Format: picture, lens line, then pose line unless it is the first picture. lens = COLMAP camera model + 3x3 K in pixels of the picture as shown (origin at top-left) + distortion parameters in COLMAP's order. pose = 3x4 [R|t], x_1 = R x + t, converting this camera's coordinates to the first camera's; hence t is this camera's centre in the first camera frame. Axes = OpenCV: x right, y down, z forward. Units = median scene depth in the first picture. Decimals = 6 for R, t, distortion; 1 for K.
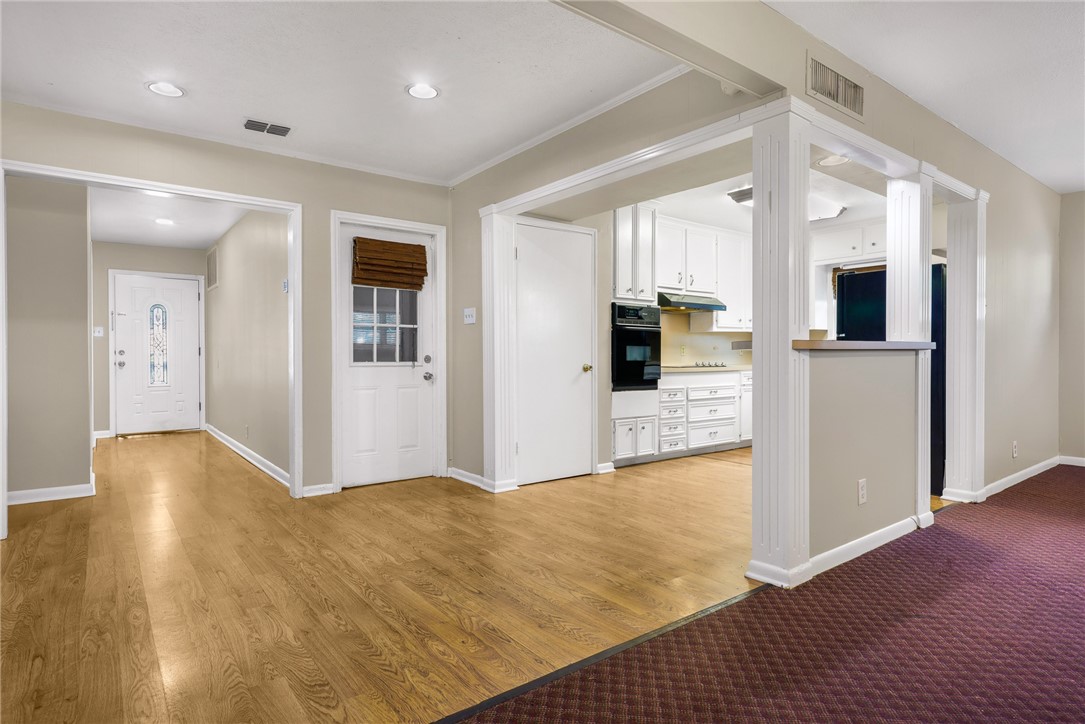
lens RADIAL K [[571.8, 0, 536.6], [0, 571.8, 357.5], [0, 0, 1]] dist [-0.000671, -0.001665]
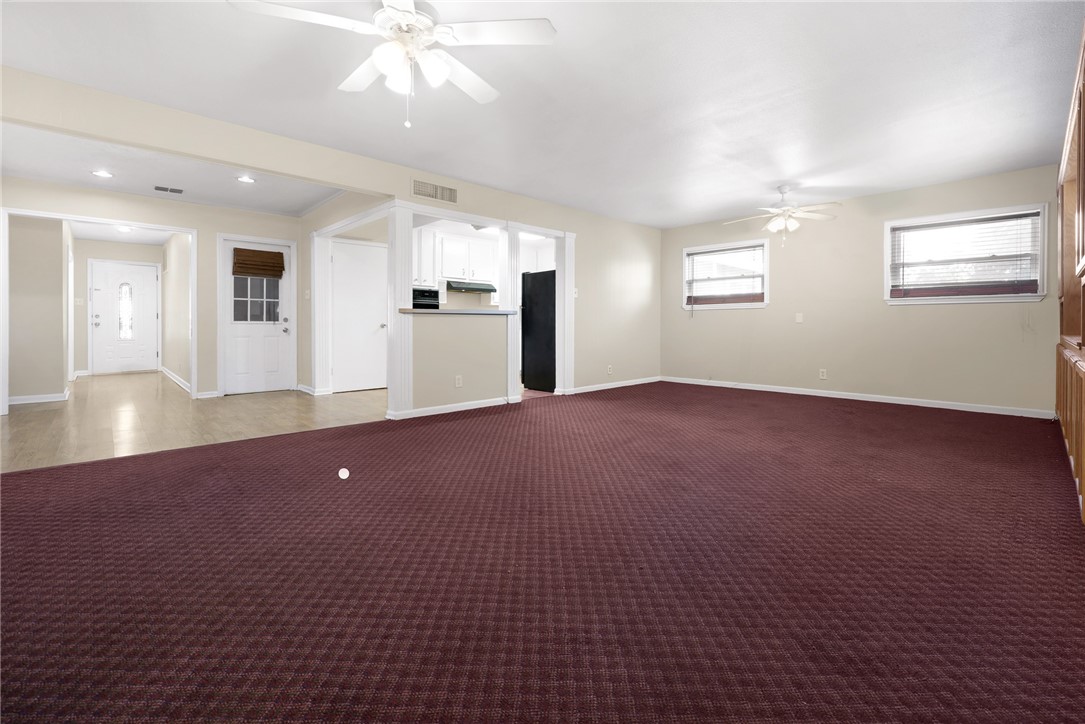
lens RADIAL K [[465.2, 0, 529.9], [0, 465.2, 325.9], [0, 0, 1]] dist [0.000846, 0.000794]
pose [[0.995650, 0.004068, 0.093086, 0.396238], [-0.004087, 0.999992, 0.000009, 0.017530], [-0.093085, -0.000389, 0.995658, -0.427536]]
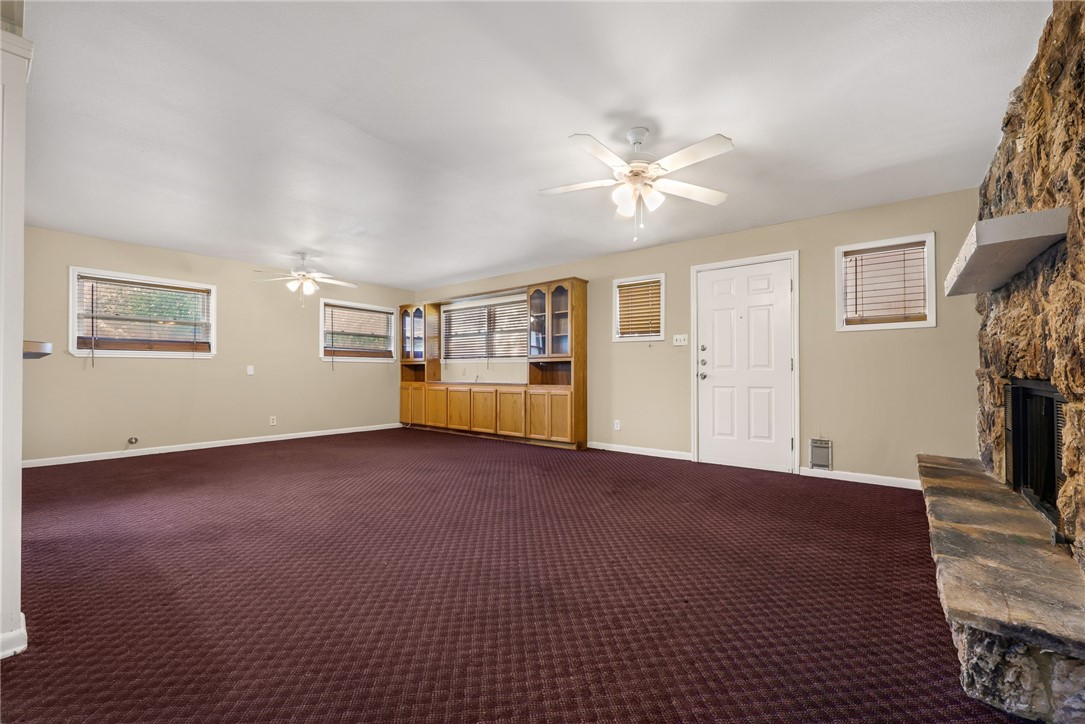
lens RADIAL K [[450.6, 0, 548.3], [0, 450.6, 366.2], [0, 0, 1]] dist [-0.000648, -0.000183]
pose [[-0.243371, 0.018654, 0.969754, -0.199950], [0.005122, 0.999826, -0.017947, 0.010539], [-0.969920, 0.000599, -0.243424, 0.241609]]
